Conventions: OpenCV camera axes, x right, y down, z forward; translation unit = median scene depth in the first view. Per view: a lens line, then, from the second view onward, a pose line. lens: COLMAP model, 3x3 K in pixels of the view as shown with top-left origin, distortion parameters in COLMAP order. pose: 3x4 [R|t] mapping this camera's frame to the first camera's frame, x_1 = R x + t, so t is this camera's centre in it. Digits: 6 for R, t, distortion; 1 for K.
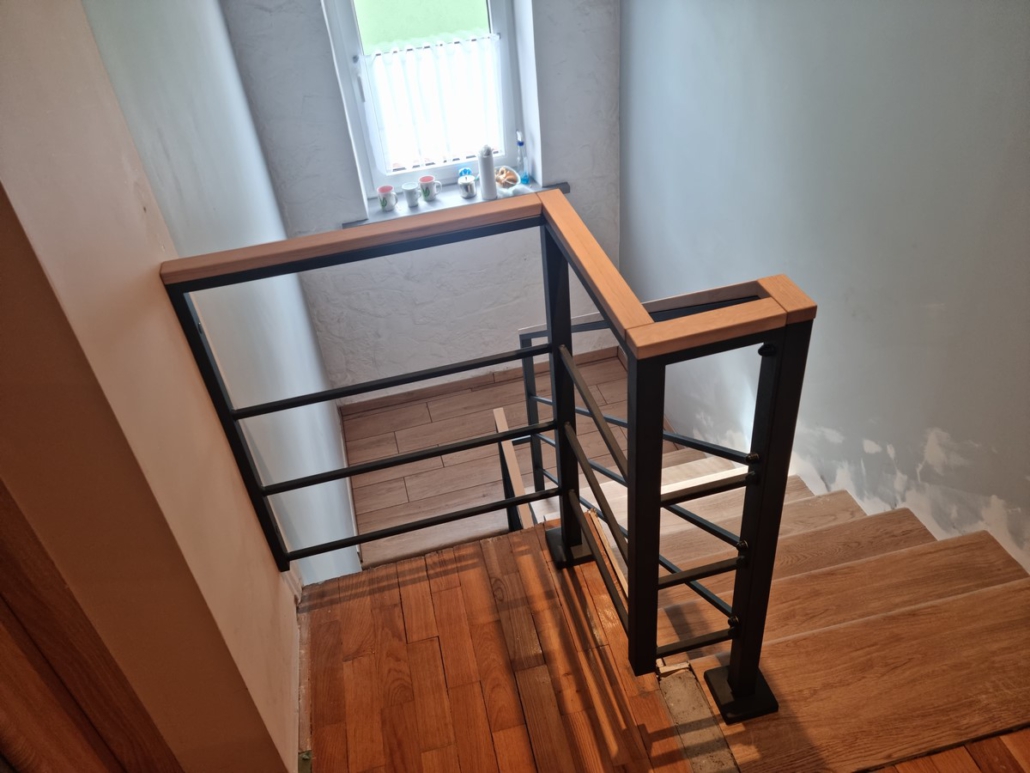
lens RADIAL K [[816.1, 0, 503.8], [0, 816.1, 385.8], [0, 0, 1]] dist [0.117434, -0.143680]
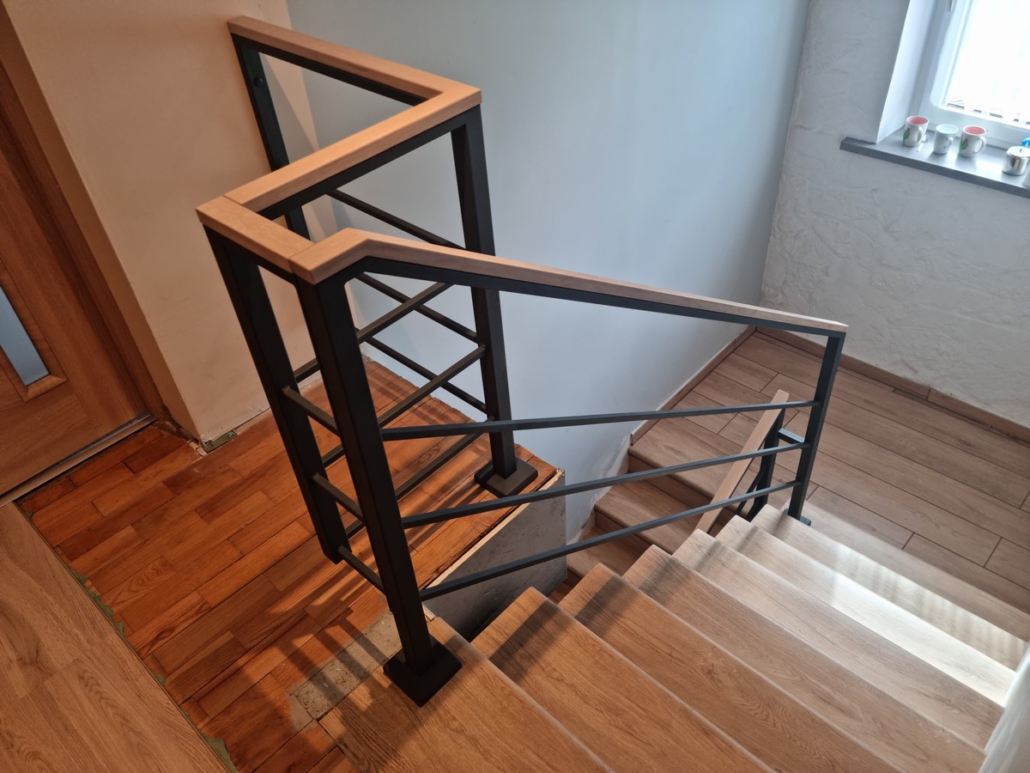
lens RADIAL K [[816.1, 0, 503.8], [0, 816.1, 385.8], [0, 0, 1]] dist [0.117434, -0.143680]
pose [[0.548134, 0.586046, -0.596741, 0.283177], [-0.490537, 0.803133, 0.338158, -0.103435], [0.677438, 0.107368, 0.727702, 0.133172]]
